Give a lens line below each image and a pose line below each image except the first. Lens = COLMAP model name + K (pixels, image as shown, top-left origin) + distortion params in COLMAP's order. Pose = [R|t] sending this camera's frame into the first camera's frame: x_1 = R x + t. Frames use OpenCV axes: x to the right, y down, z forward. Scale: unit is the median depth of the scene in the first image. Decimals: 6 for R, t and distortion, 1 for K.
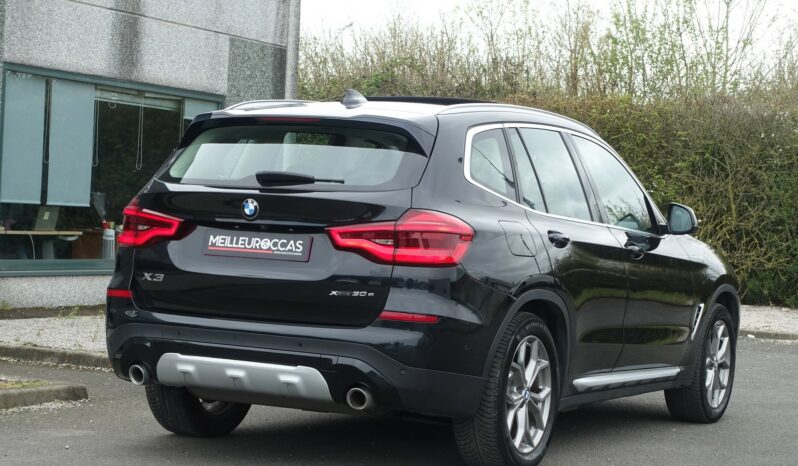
lens RADIAL K [[1740.3, 0, 399.6], [0, 1740.3, 233.7], [0, 0, 1]] dist [-0.143353, 0.000000]
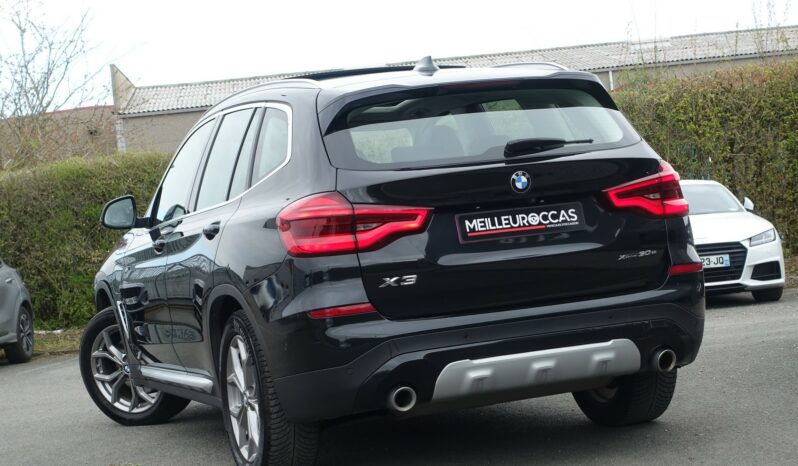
lens RADIAL K [[1740.3, 0, 397.9], [0, 1740.3, 233.1], [0, 0, 1]] dist [-0.143353, 0.000000]
pose [[0.667889, -0.131430, 0.732564, -0.788025], [0.143116, 0.988595, 0.046884, -0.039391], [-0.730371, 0.073529, 0.679082, 0.439944]]
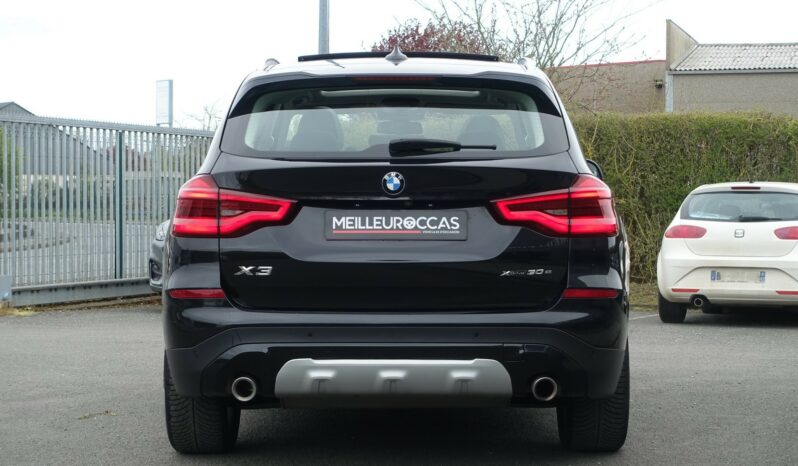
lens RADIAL K [[1740.3, 0, 398.8], [0, 1740.3, 230.6], [0, 0, 1]] dist [-0.143353, 0.000000]
pose [[0.894724, -0.063168, 0.442130, -0.466704], [0.051639, 0.997940, 0.038079, -0.023695], [-0.443624, -0.011240, 0.896142, 0.225290]]
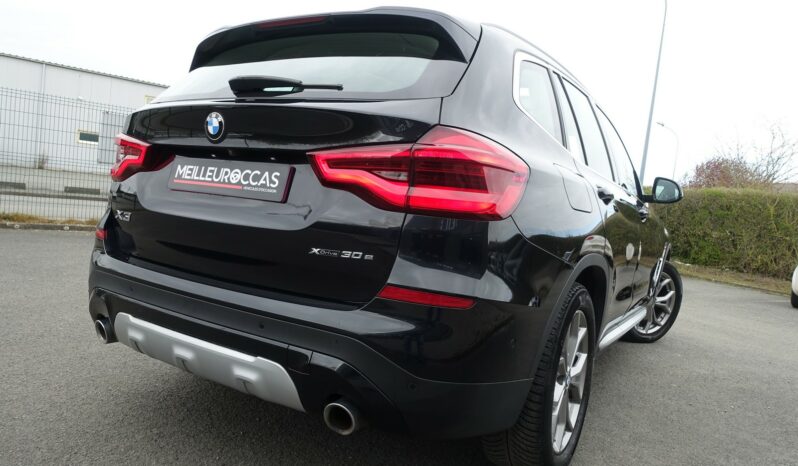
lens RADIAL K [[546.4, 0, 404.8], [0, 546.4, 232.7], [0, 0, 1]] dist [-0.015409, 0.011653]
pose [[0.996495, 0.048137, -0.068421, 0.009563], [-0.045050, 0.997927, 0.045958, 0.015707], [0.070492, -0.042714, 0.996597, 0.779703]]
